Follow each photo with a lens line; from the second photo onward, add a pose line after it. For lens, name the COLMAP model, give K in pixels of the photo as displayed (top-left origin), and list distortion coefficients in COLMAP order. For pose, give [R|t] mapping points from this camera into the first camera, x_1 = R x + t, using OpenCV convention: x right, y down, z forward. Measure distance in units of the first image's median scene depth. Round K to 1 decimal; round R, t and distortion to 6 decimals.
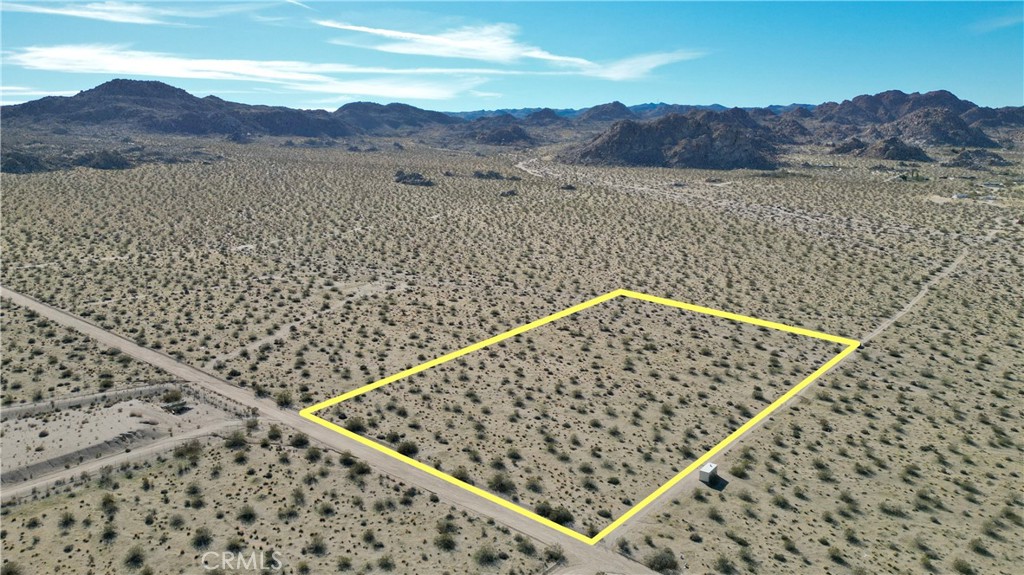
lens RADIAL K [[726.3, 0, 509.9], [0, 726.3, 282.2], [0, 0, 1]] dist [0.059744, -0.038396]
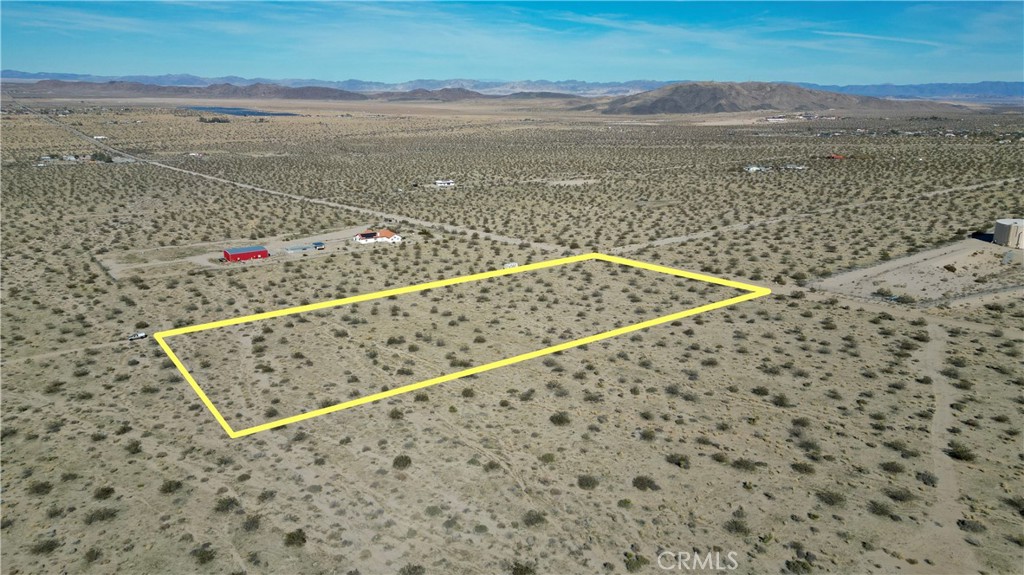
lens RADIAL K [[726.3, 0, 506.2], [0, 726.3, 291.9], [0, 0, 1]] dist [0.059744, -0.038396]
pose [[-0.962013, -0.058628, 0.266633, -0.147562], [0.062717, 0.903085, 0.424858, -0.325157], [-0.265701, 0.425442, -0.865103, 1.856049]]
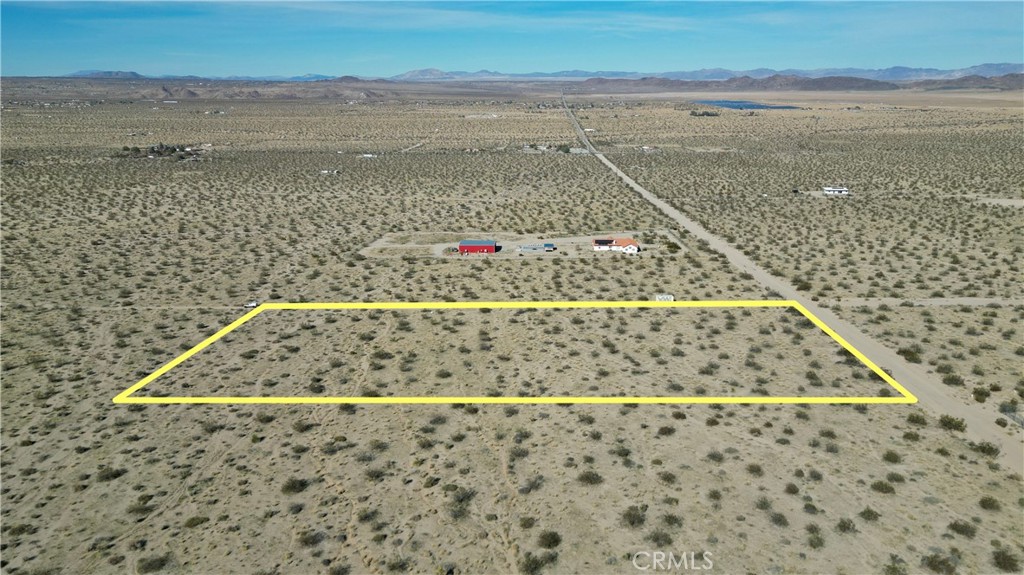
lens RADIAL K [[753.1, 0, 507.6], [0, 753.1, 285.3], [0, 0, 1]] dist [0.063493, -0.047514]
pose [[-0.587553, -0.185216, 0.787703, -0.528694], [0.166078, 0.925126, 0.341408, -0.243544], [-0.791959, 0.331416, -0.512801, 1.443307]]
